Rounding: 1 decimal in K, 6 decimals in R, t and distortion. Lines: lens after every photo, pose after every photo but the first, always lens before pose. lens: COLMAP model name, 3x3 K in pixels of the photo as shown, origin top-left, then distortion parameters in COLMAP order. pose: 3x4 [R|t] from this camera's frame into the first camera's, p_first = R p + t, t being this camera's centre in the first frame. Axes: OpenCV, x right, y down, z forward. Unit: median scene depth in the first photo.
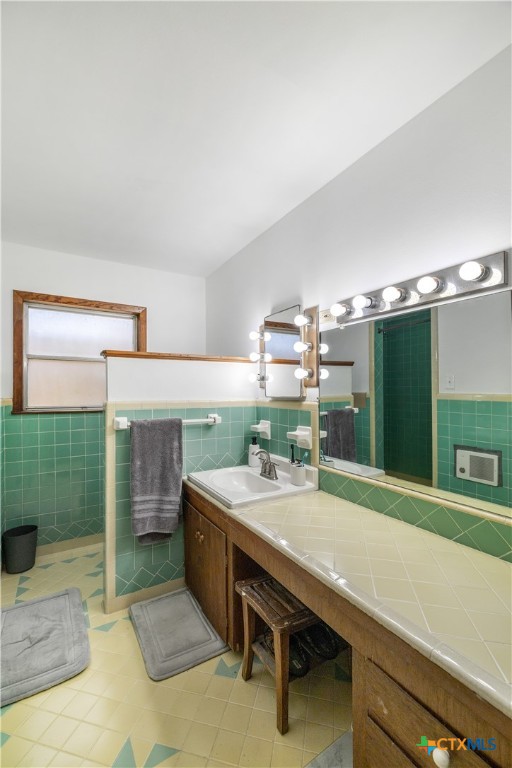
lens RADIAL K [[326.9, 0, 254.7], [0, 326.9, 384.5], [0, 0, 1]] dist [0.008121, 0.000200]
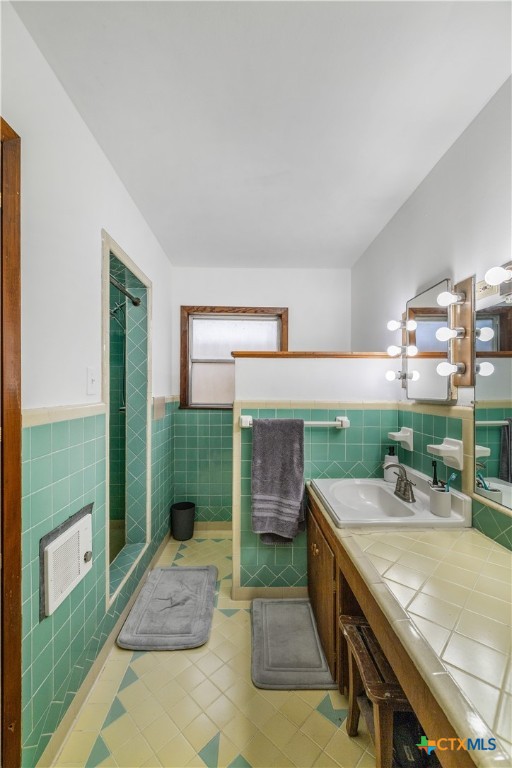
lens RADIAL K [[326.9, 0, 256.2], [0, 326.9, 387.8], [0, 0, 1]] dist [0.008121, 0.000200]
pose [[0.867381, 0.004243, -0.497626, 0.130354], [0.001454, 0.999938, 0.011060, 0.000606], [0.497642, -0.010317, 0.867321, 0.114884]]
